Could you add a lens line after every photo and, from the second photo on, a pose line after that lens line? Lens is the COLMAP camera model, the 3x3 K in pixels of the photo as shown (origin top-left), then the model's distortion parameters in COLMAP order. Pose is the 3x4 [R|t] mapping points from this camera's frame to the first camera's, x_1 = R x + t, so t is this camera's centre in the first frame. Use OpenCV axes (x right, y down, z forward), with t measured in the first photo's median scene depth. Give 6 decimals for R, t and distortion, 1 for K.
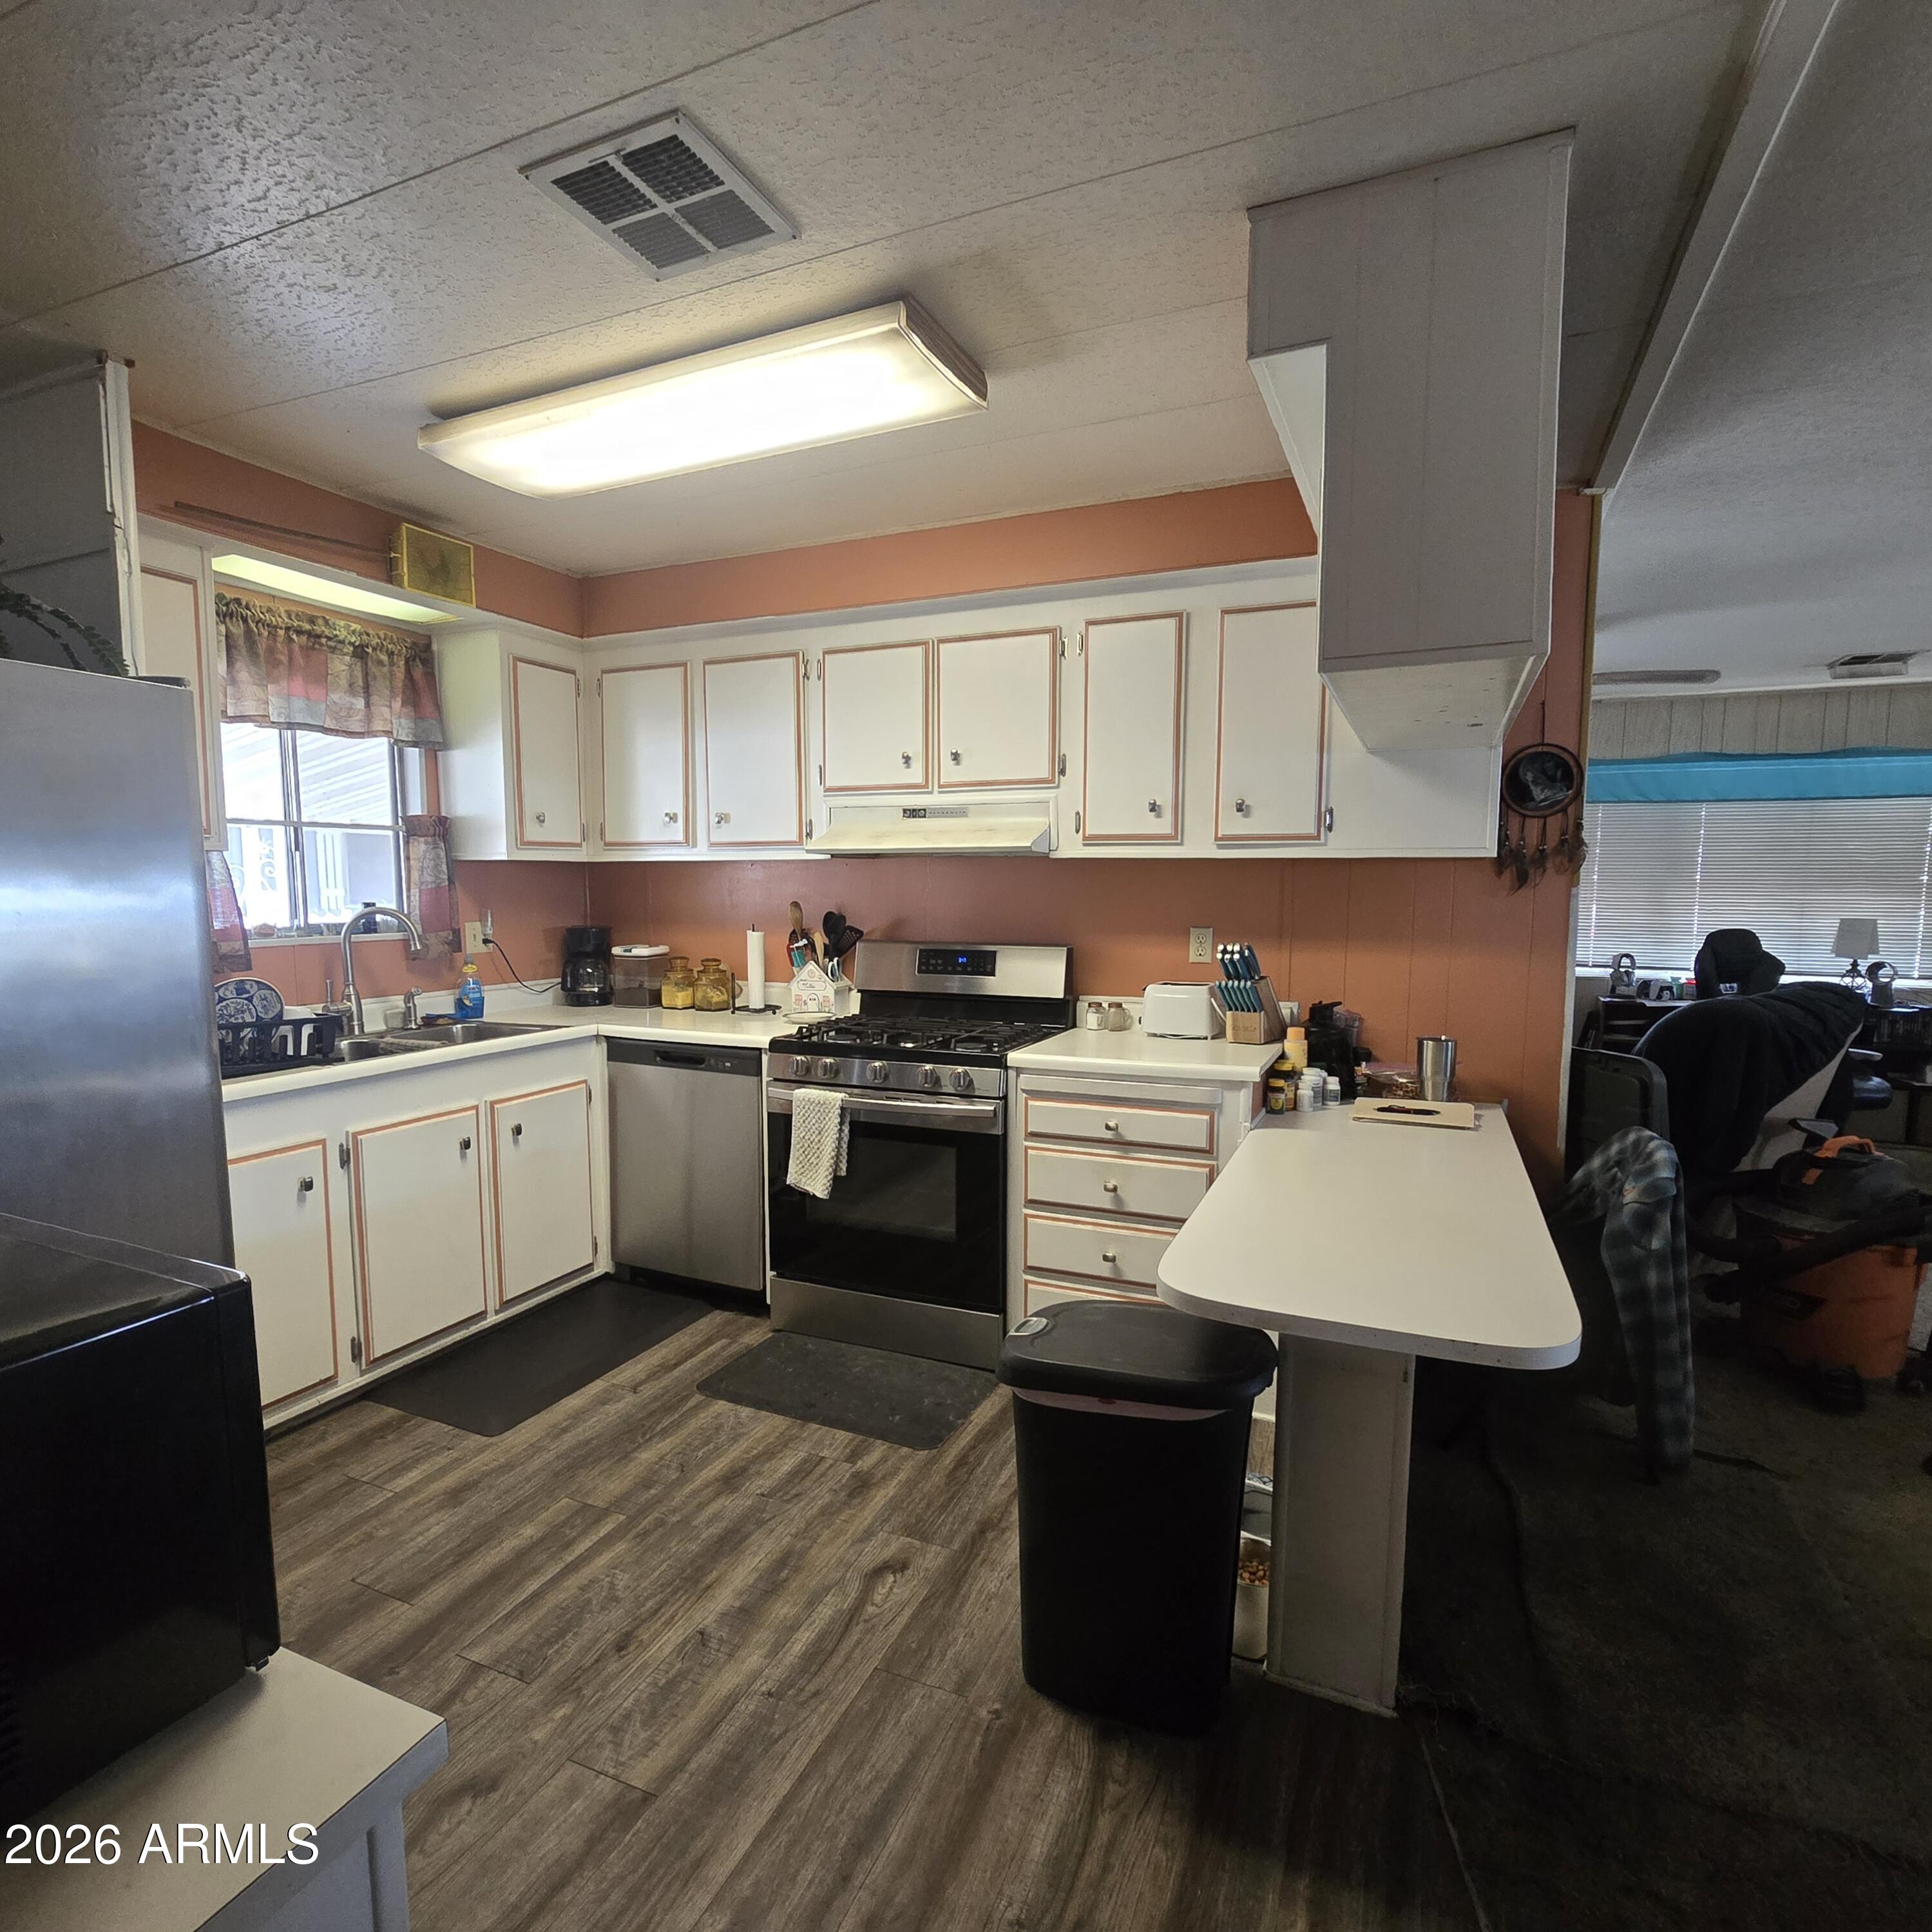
lens RADIAL K [[1071.9, 0, 981.2], [0, 1071.9, 992.2], [0, 0, 1]] dist [-0.002234, 0.001659]
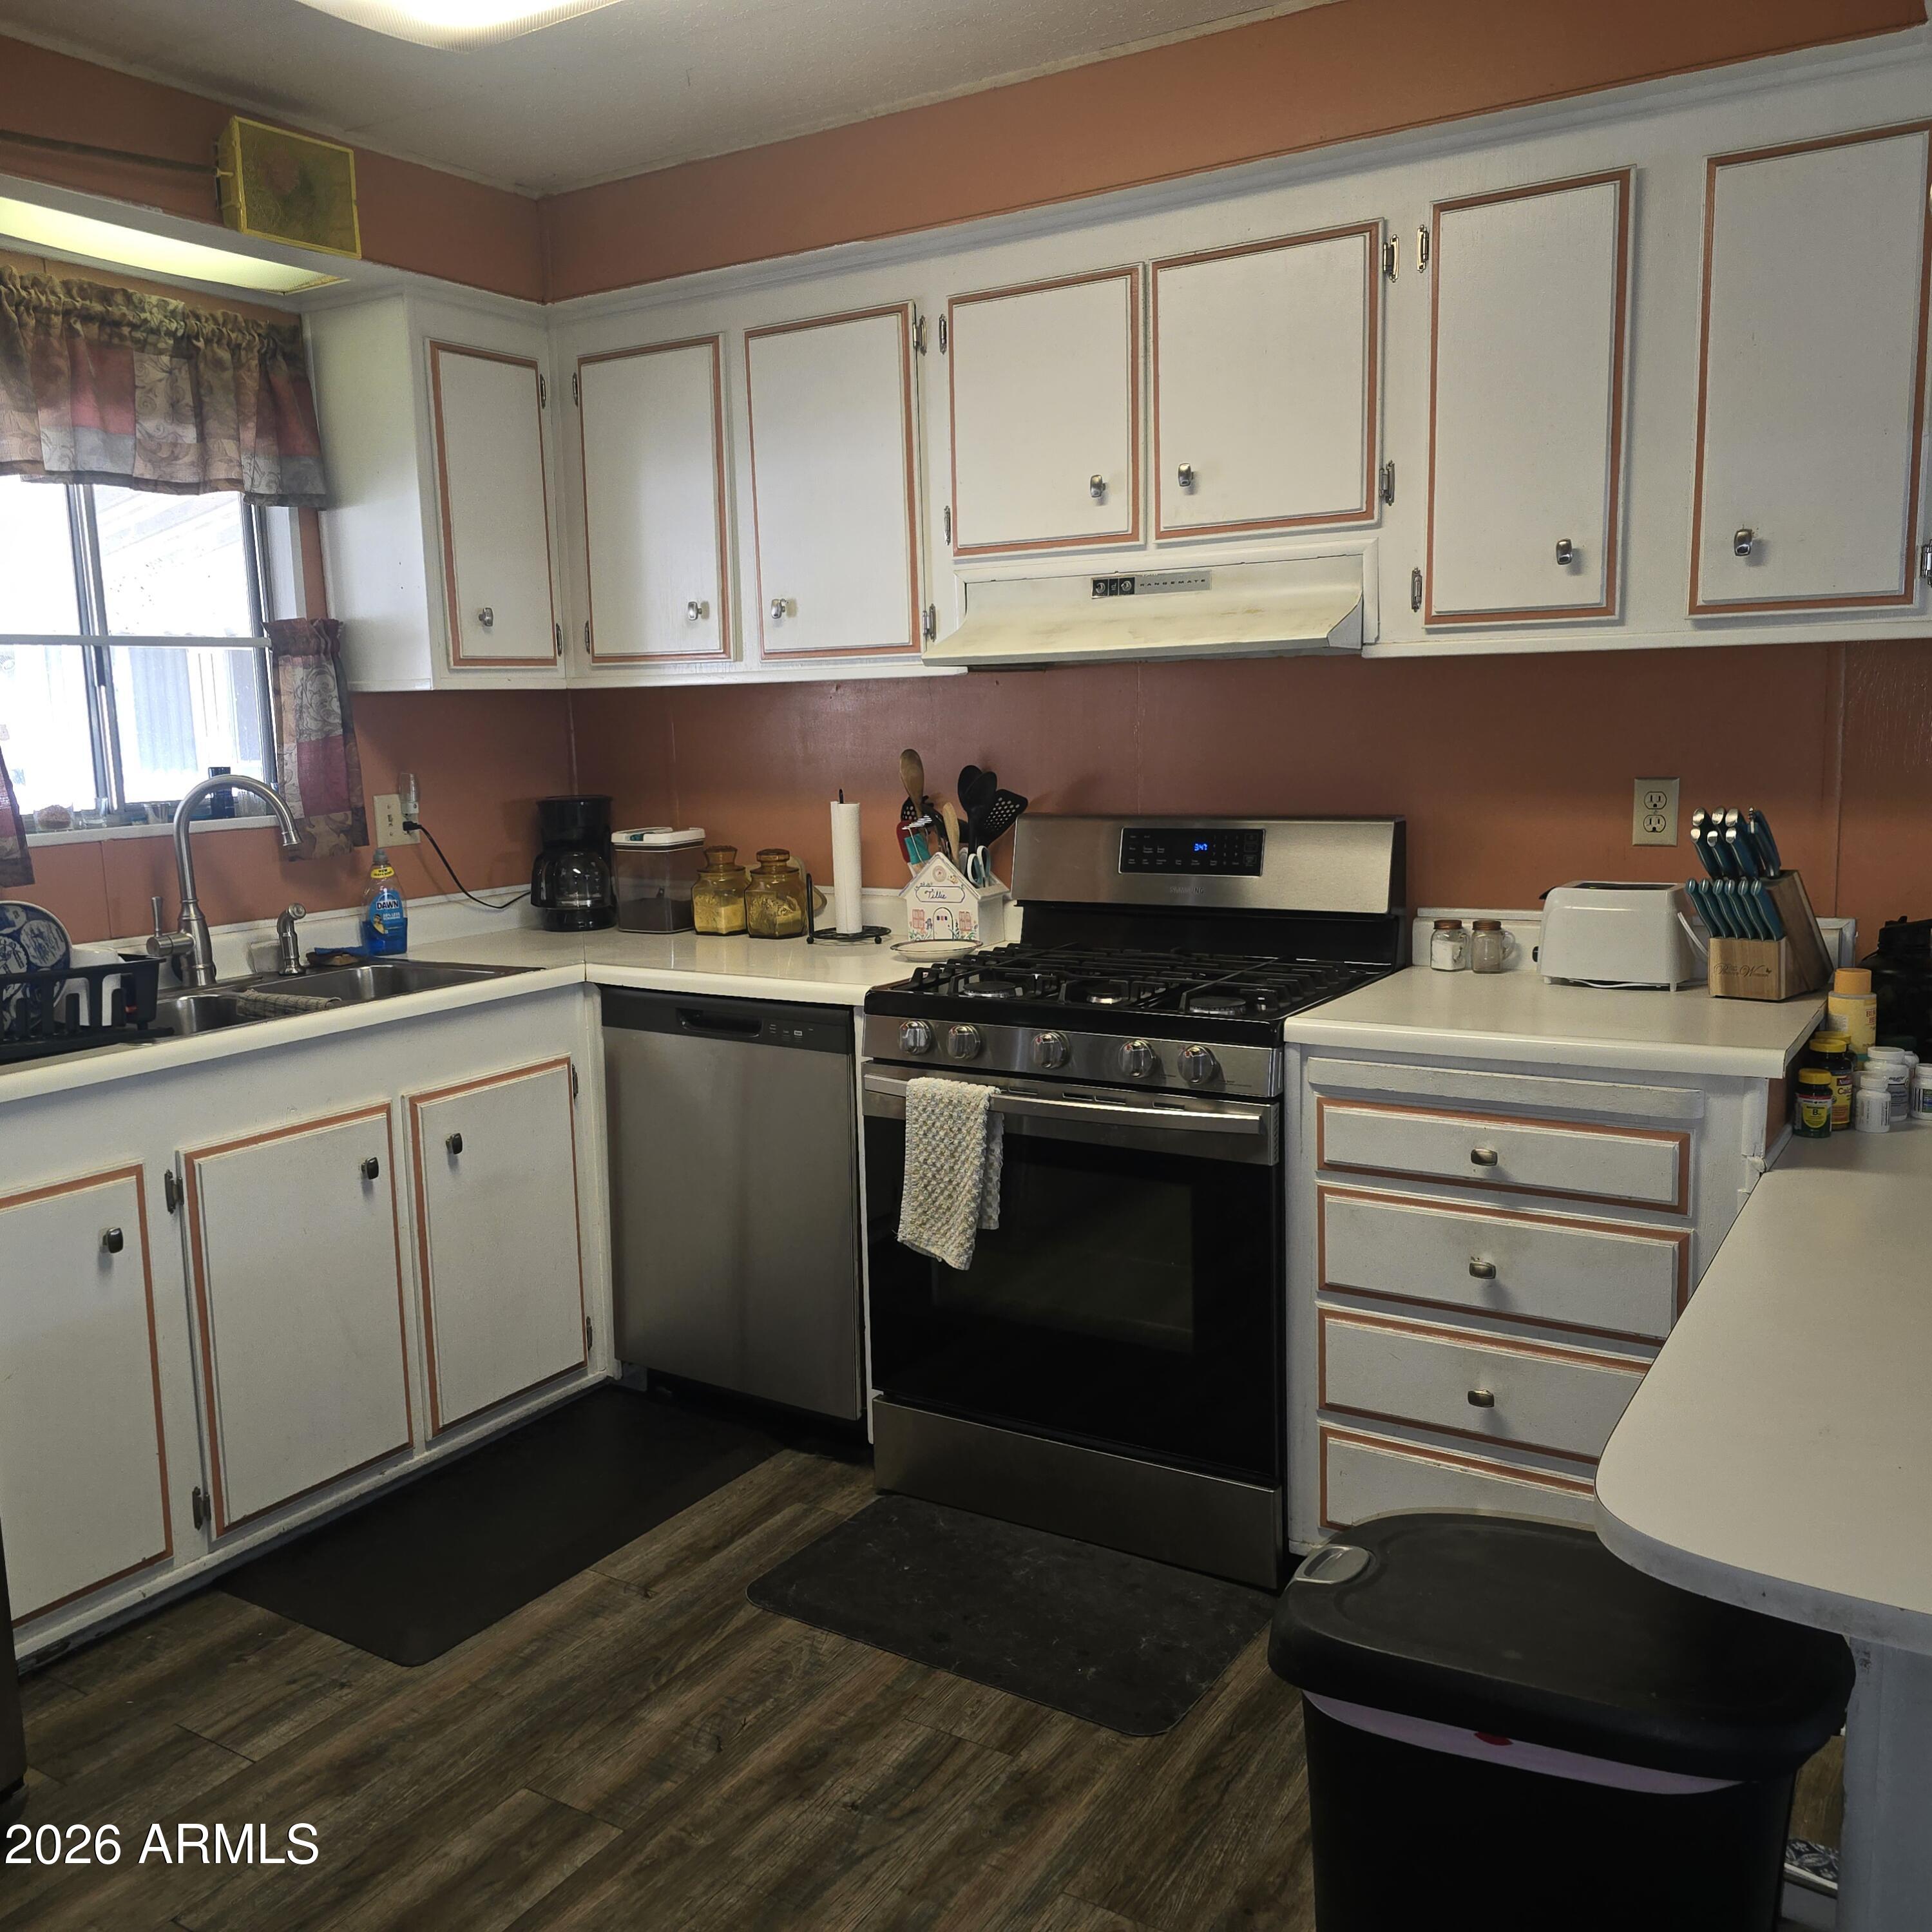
lens RADIAL K [[1752.4, 0, 956.6], [0, 1752.4, 955.1], [0, 0, 1]] dist [0.080239, -0.086221]
pose [[0.987214, -0.006558, -0.159266, 0.001912], [0.013196, 0.999086, 0.040654, -0.014637], [0.158854, -0.042236, 0.986398, 0.081936]]
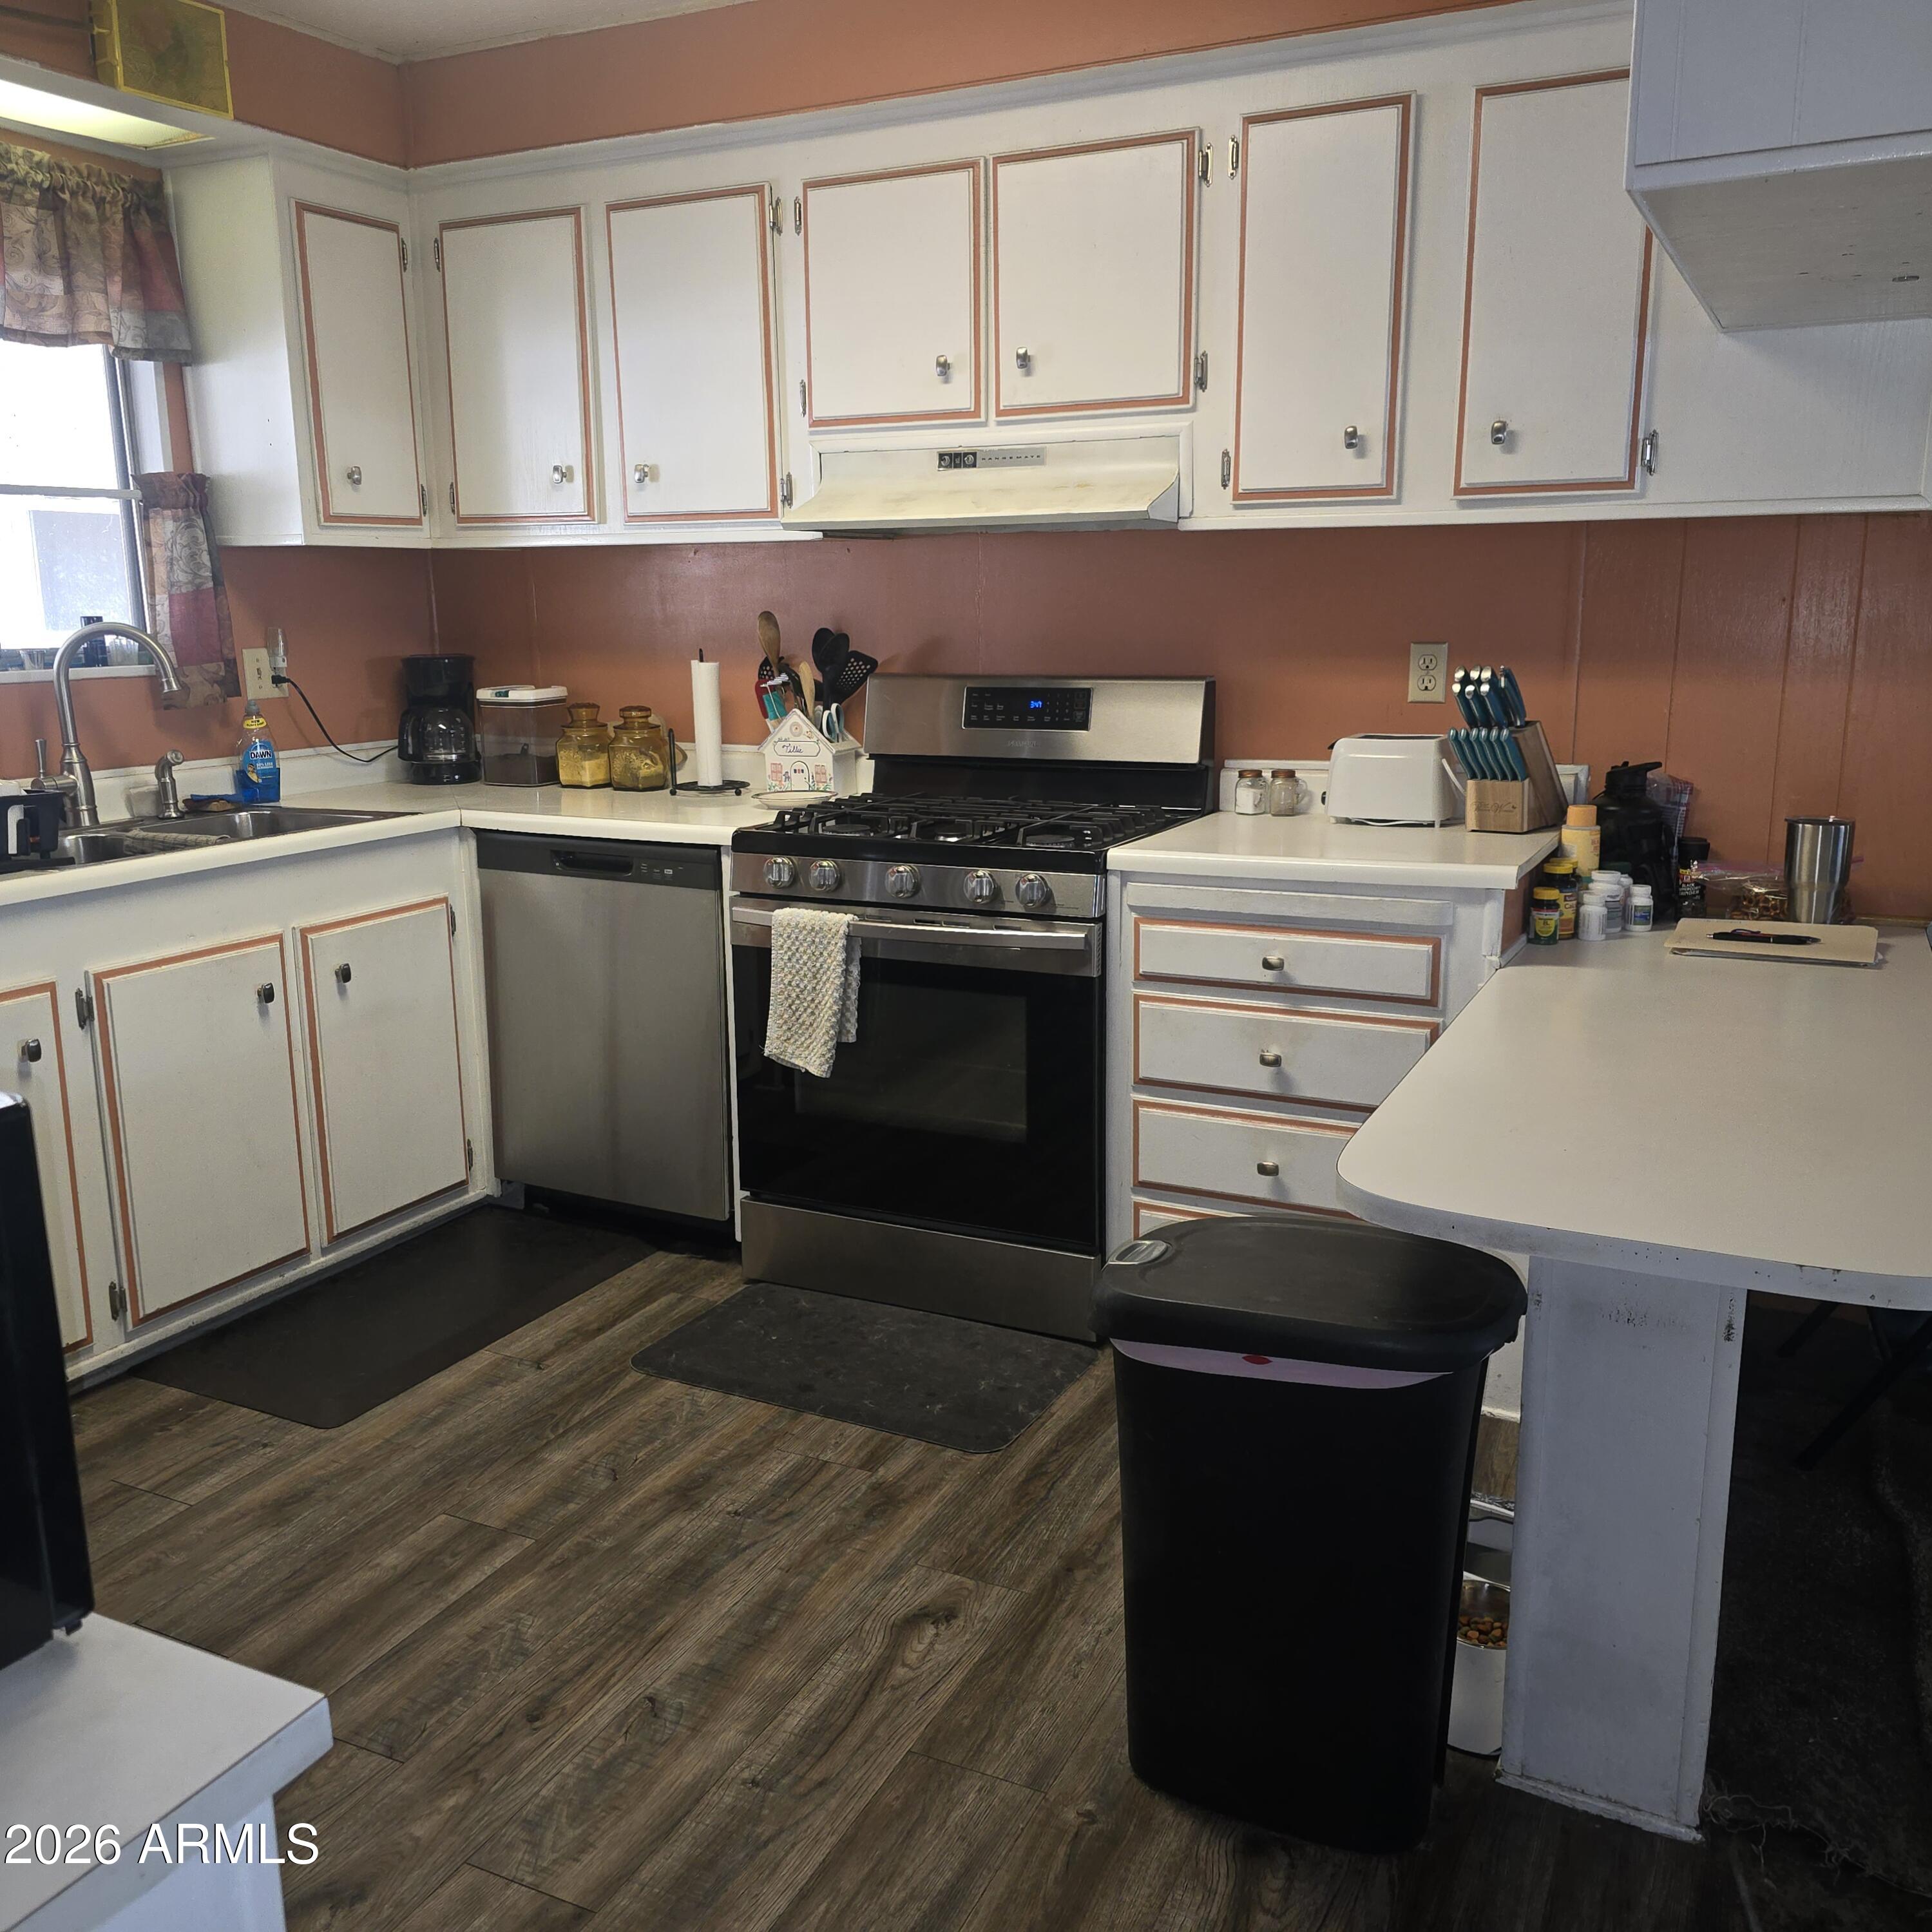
lens RADIAL K [[1752.4, 0, 969.5], [0, 1752.4, 960.0], [0, 0, 1]] dist [0.080239, -0.086221]
pose [[0.998373, -0.000881, -0.057011, 0.001822], [0.006823, 0.994541, 0.104127, 0.013756], [0.056608, -0.104347, 0.992929, -0.032480]]
